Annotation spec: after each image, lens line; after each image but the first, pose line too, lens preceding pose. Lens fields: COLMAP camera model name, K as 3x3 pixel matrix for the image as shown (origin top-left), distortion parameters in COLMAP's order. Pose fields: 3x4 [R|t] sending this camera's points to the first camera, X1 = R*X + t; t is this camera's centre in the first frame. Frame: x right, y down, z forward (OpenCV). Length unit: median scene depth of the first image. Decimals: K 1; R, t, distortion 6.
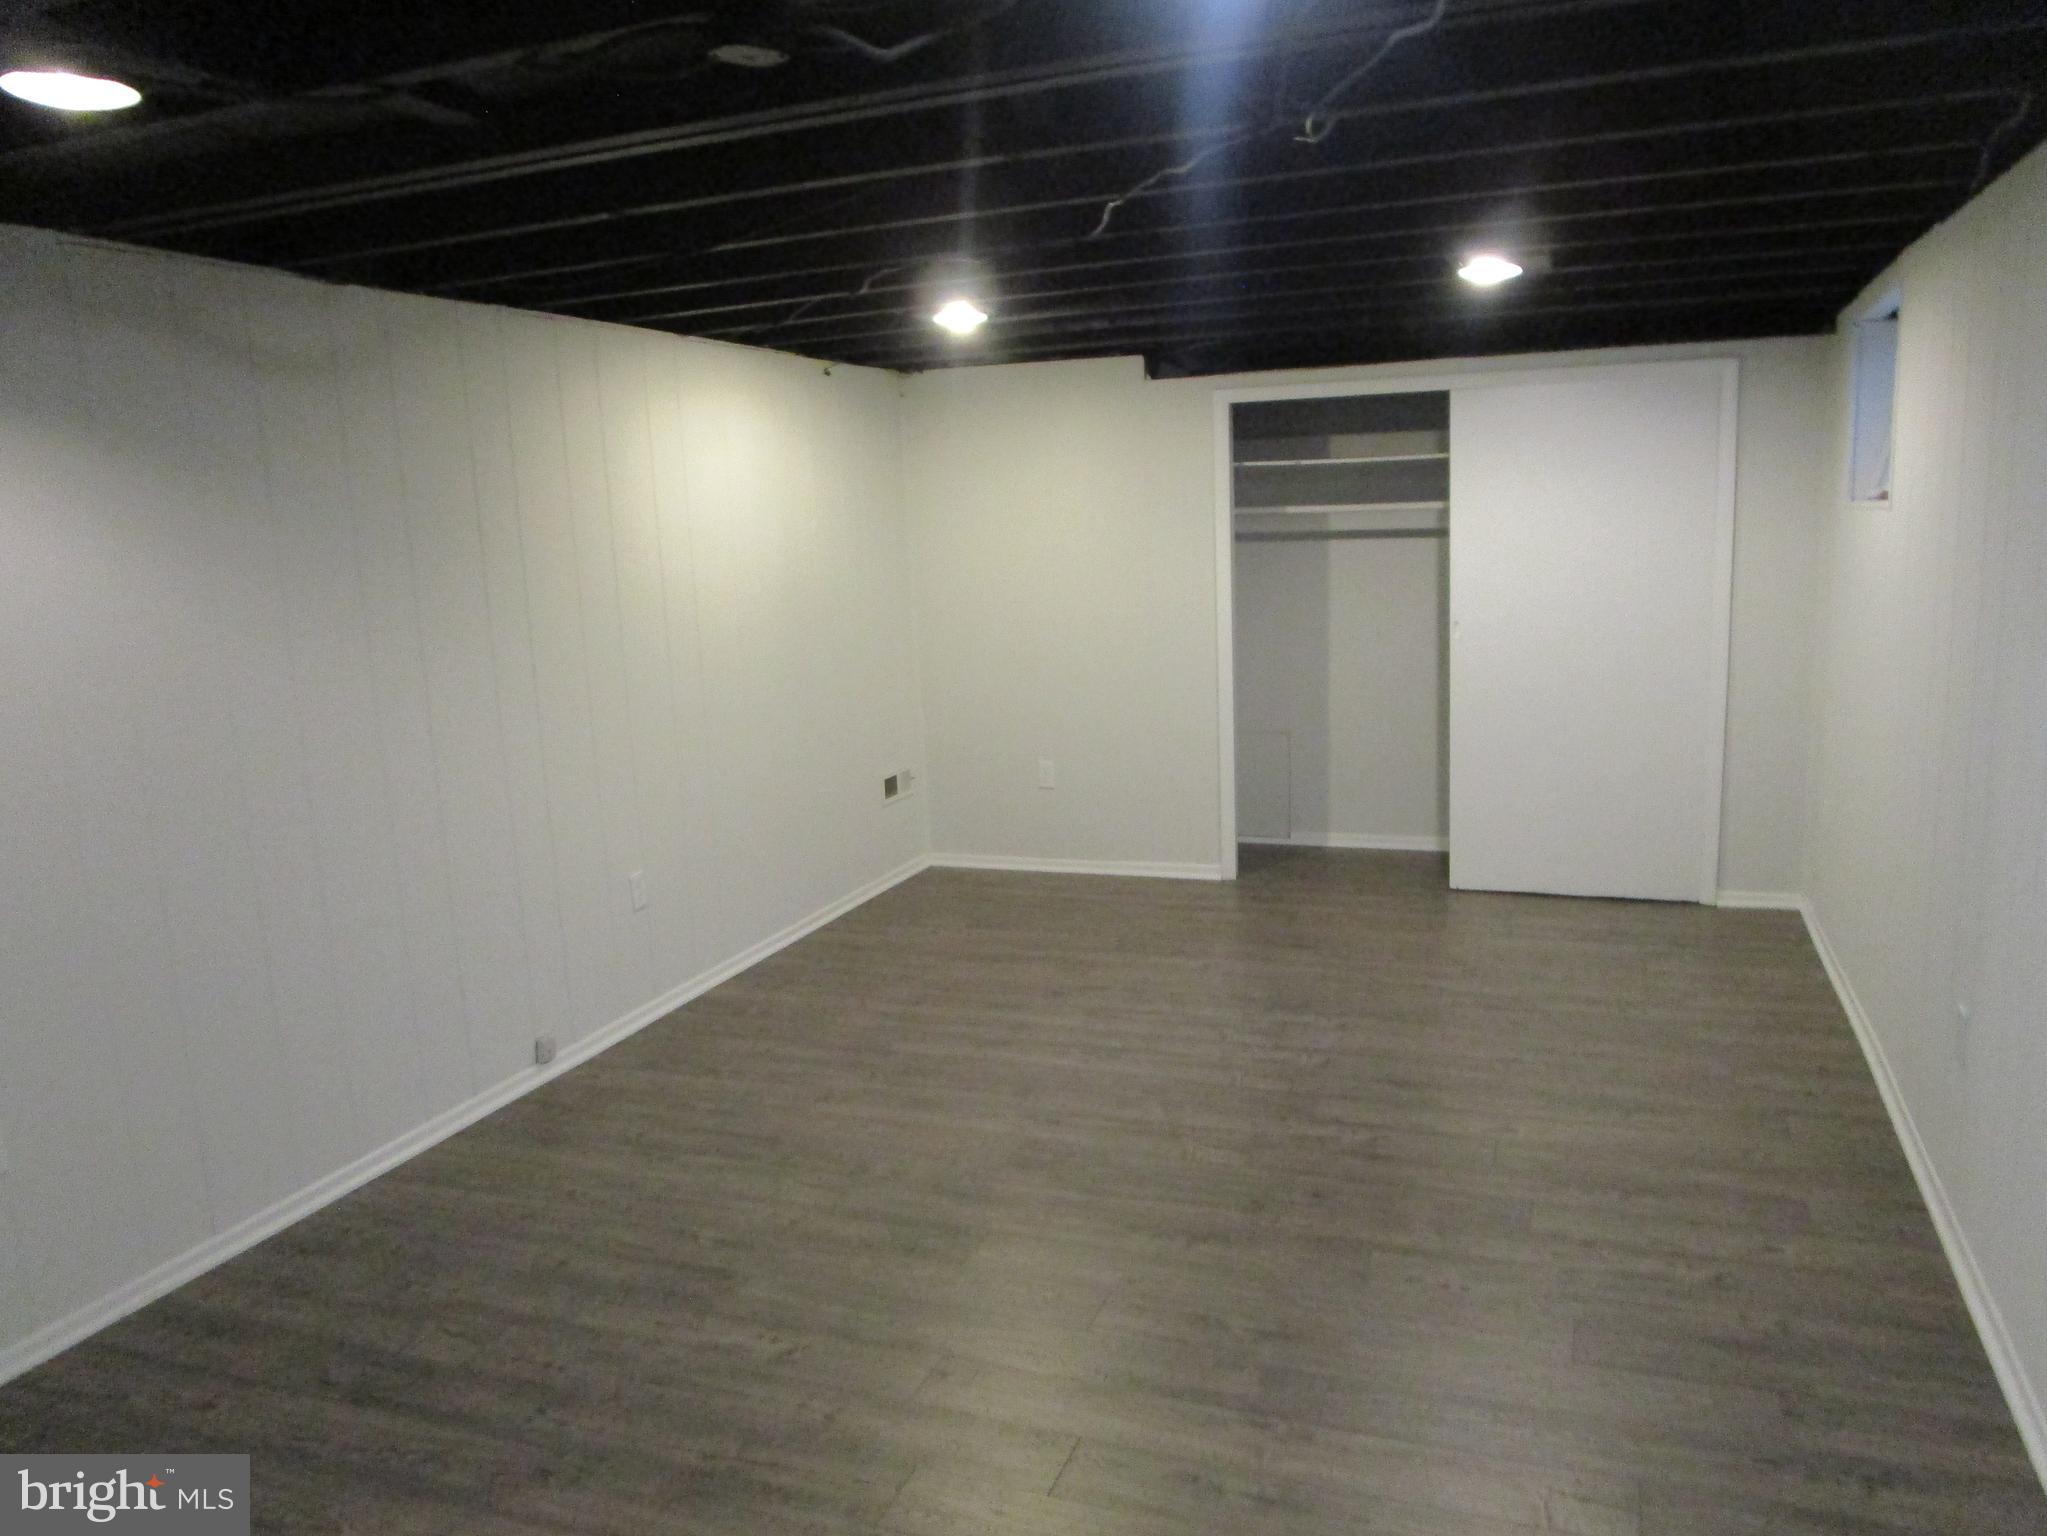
lens RADIAL K [[1452.4, 0, 1023.5], [0, 1452.4, 768.0], [0, 0, 1]] dist [0.002311, 0.000496]
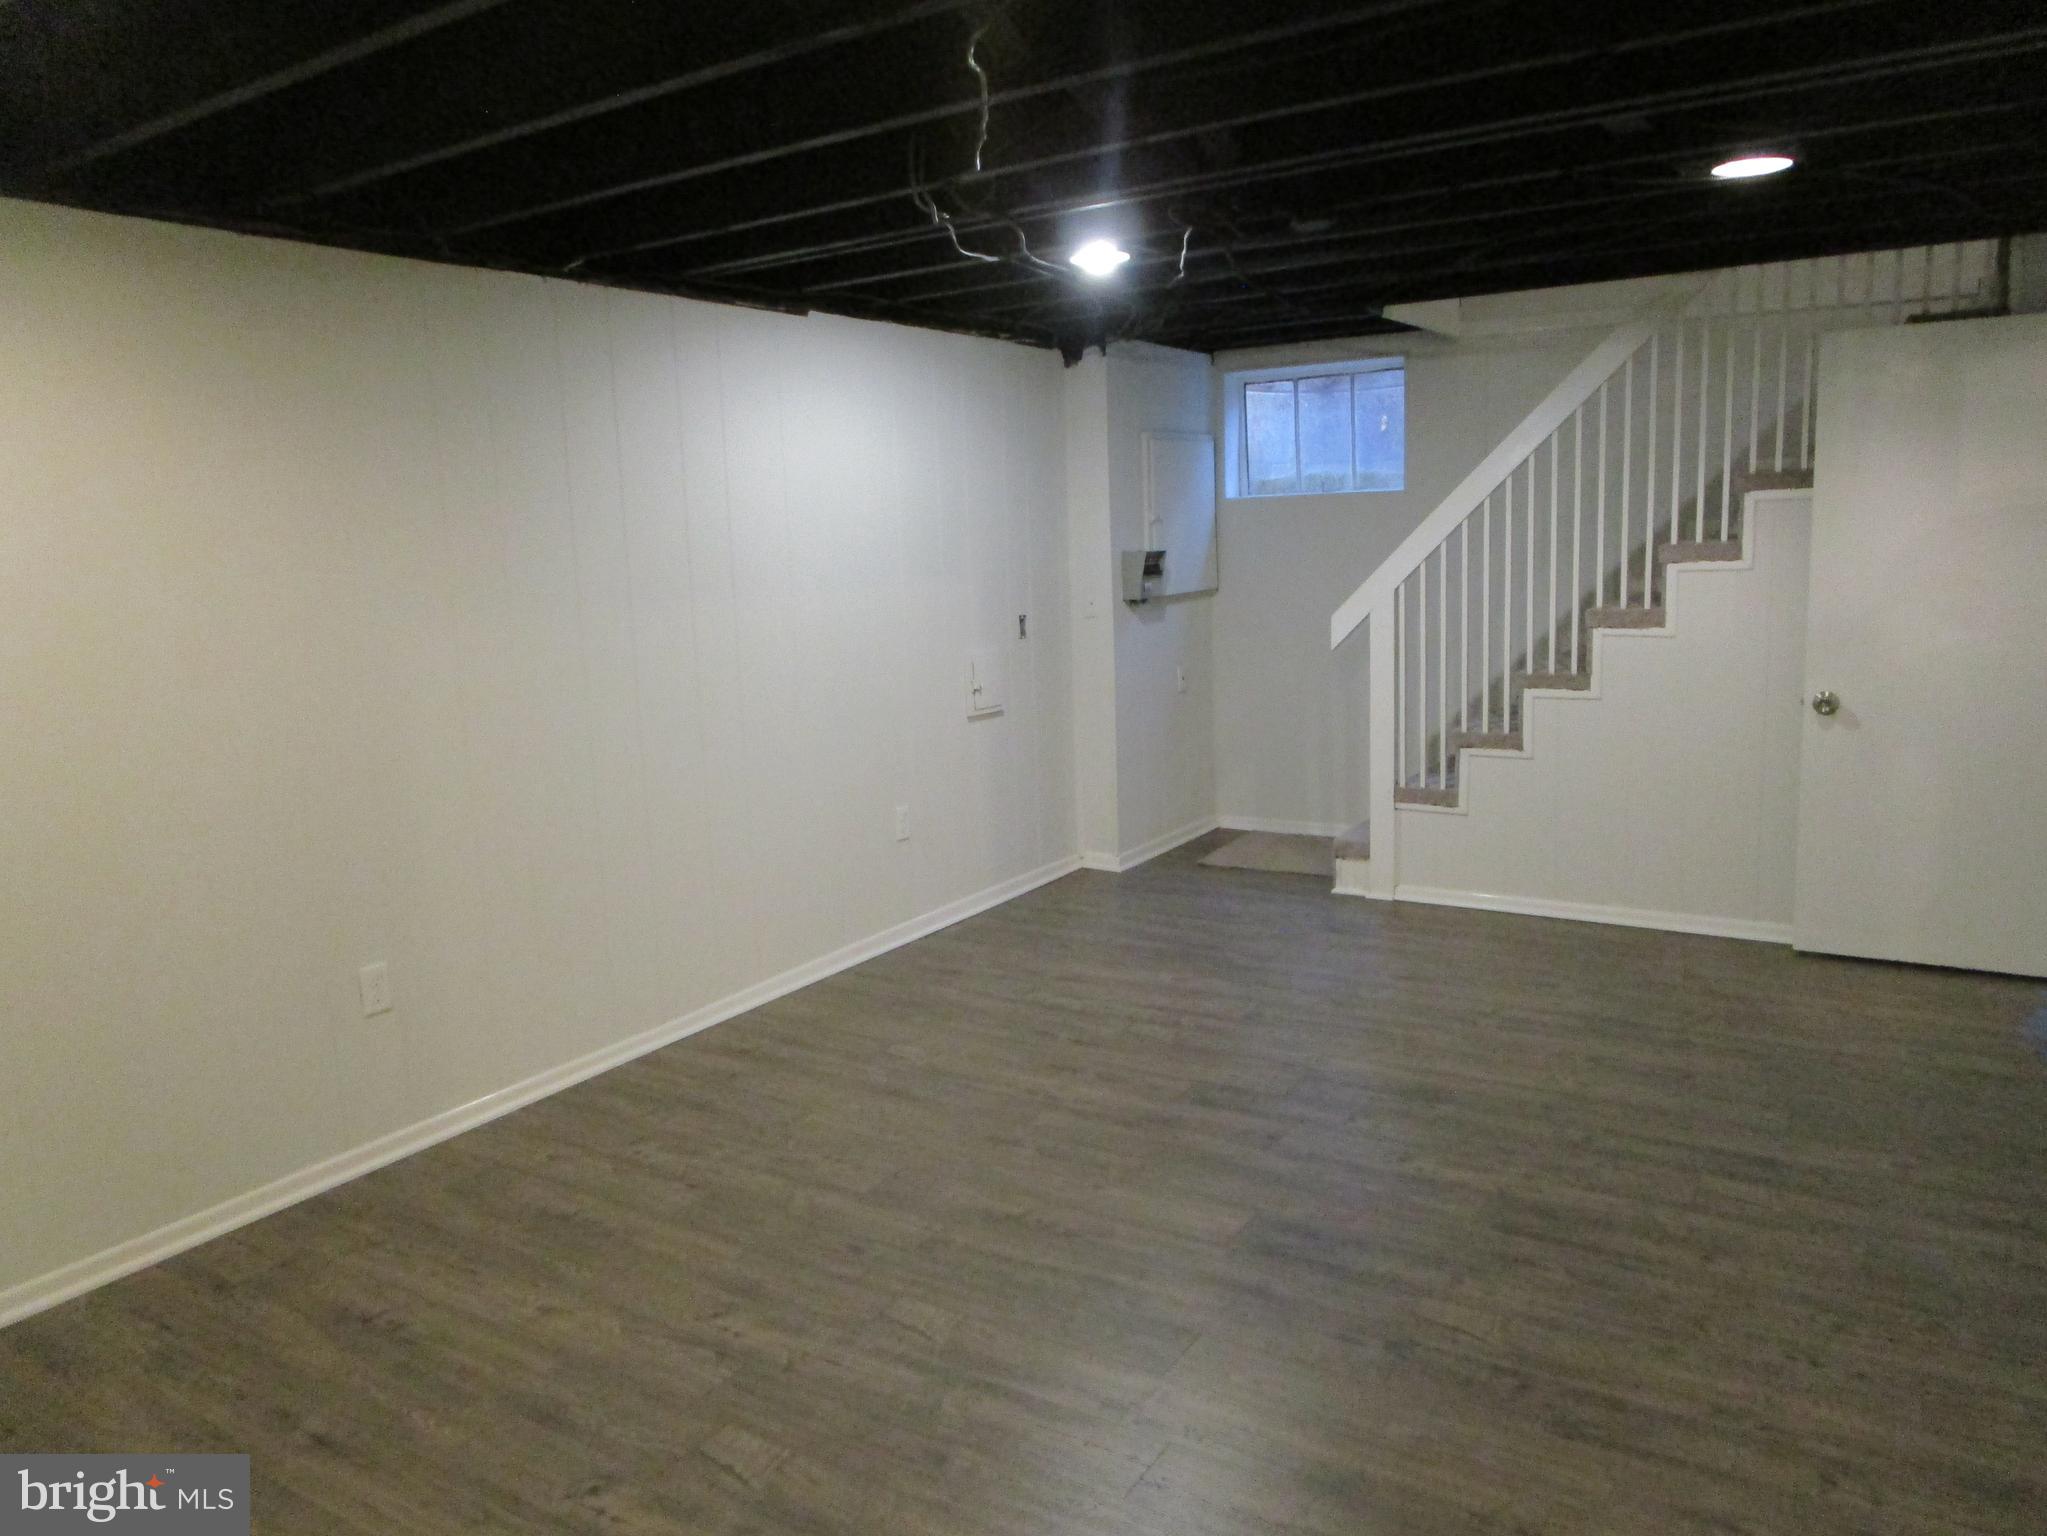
lens RADIAL K [[1452.4, 0, 1023.5], [0, 1452.4, 768.0], [0, 0, 1]] dist [0.002311, 0.000496]
pose [[-0.978653, 0.046686, 0.200147, -0.098592], [0.109647, 0.942288, 0.316339, -0.278329], [-0.173828, 0.331532, -0.927292, 1.829423]]
